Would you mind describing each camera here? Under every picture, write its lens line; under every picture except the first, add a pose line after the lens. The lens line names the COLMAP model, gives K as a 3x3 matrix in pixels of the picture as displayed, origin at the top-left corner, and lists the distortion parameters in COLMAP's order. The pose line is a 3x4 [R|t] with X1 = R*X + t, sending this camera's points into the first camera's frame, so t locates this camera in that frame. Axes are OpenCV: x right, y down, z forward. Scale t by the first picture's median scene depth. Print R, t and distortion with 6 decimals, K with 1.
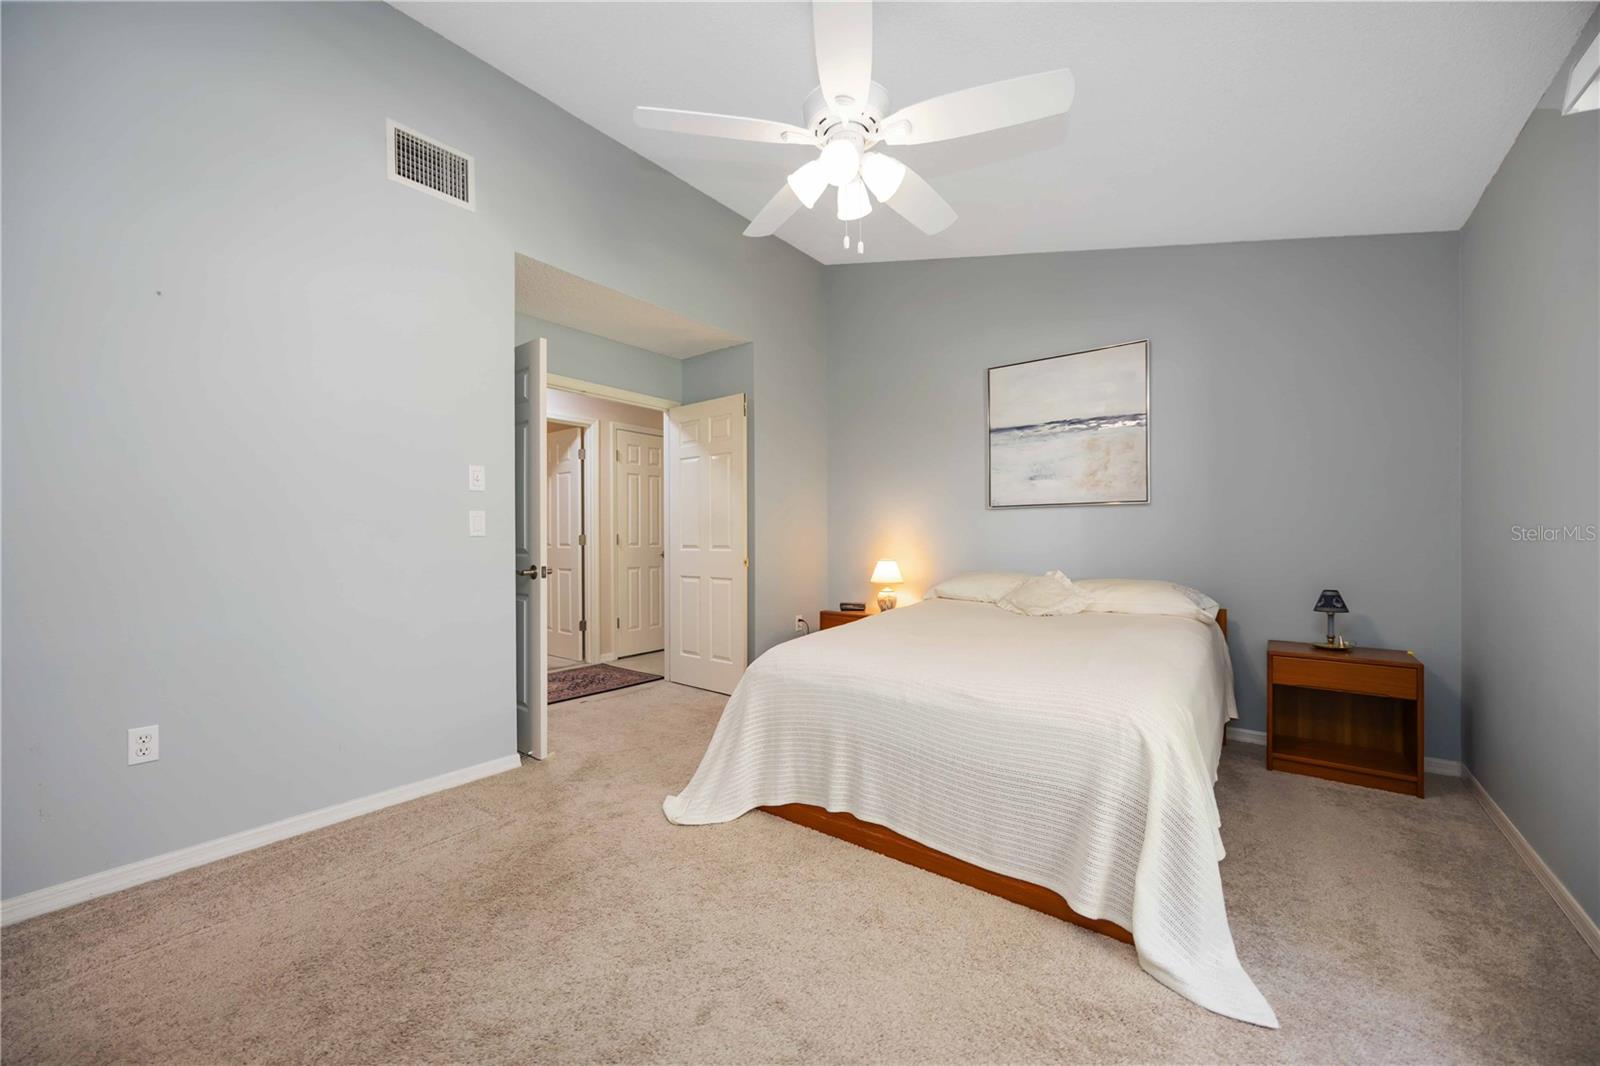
lens RADIAL K [[621.6, 0, 769.0], [0, 621.6, 532.9], [0, 0, 1]] dist [0.000427, 0.000072]
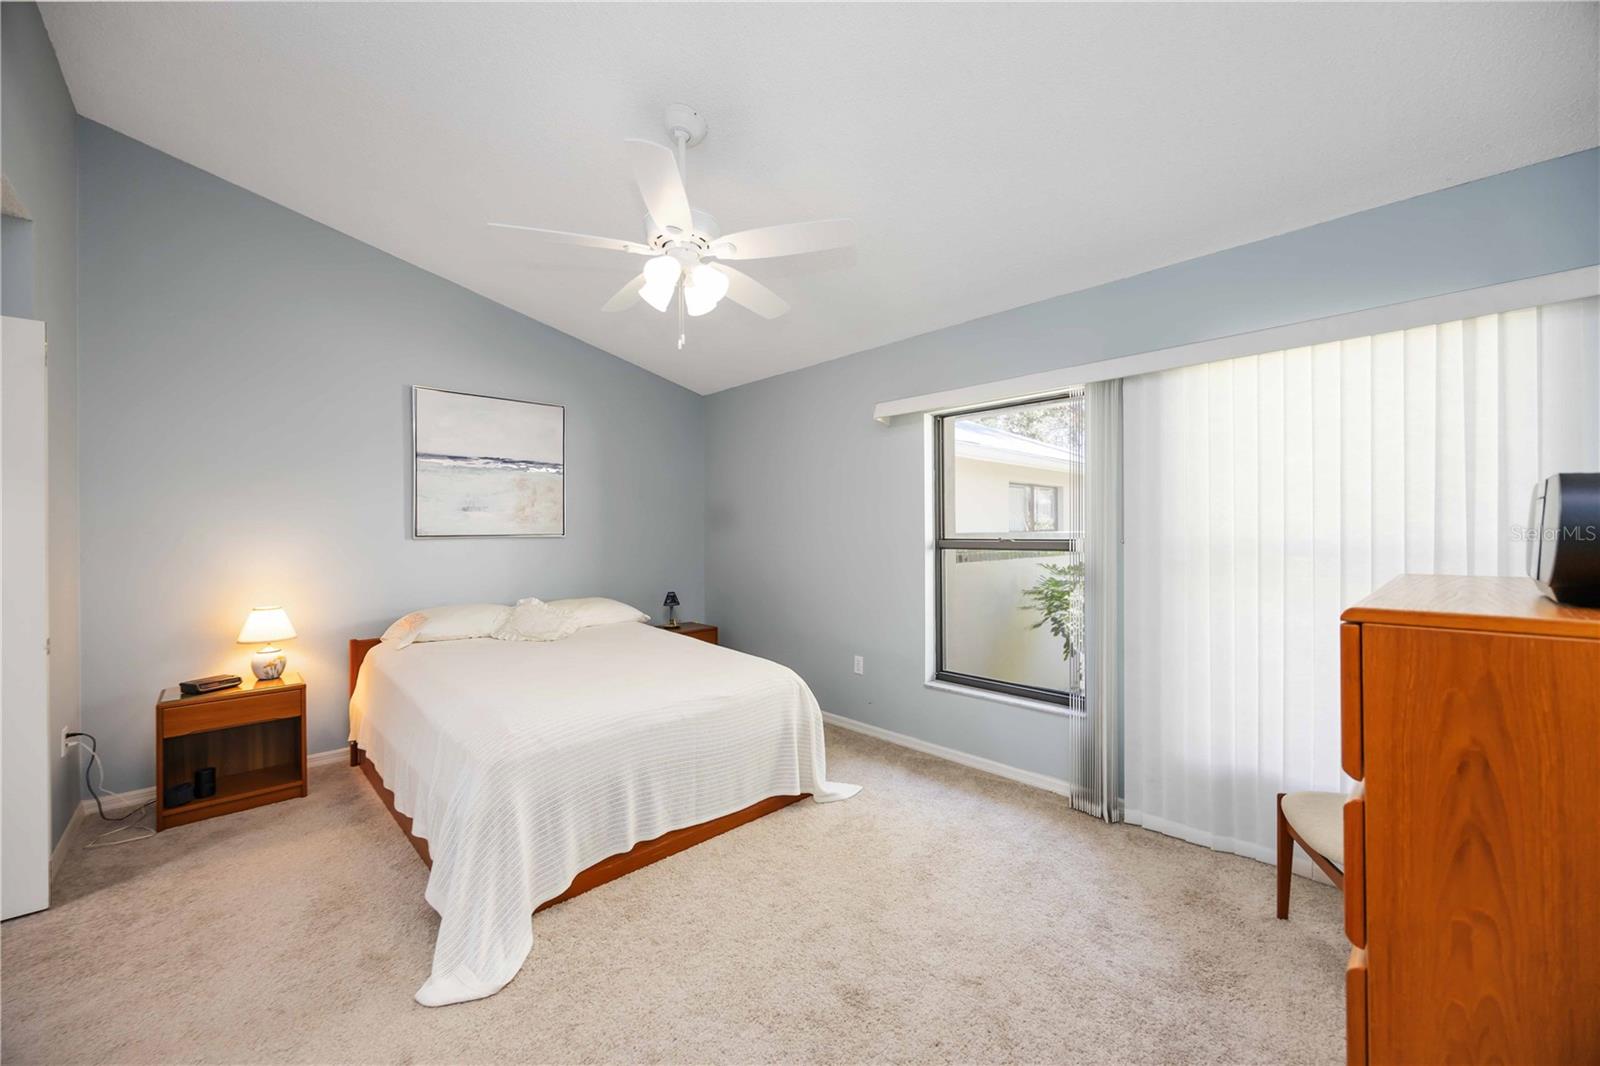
lens RADIAL K [[617.3, 0, 799.7], [0, 617.3, 537.5], [0, 0, 1]] dist [-0.000329, 0.000015]
pose [[0.126127, -0.005890, 0.991997, -0.537104], [0.005856, 0.999969, 0.005193, -0.047017], [-0.991997, 0.005154, 0.126158, 0.356022]]
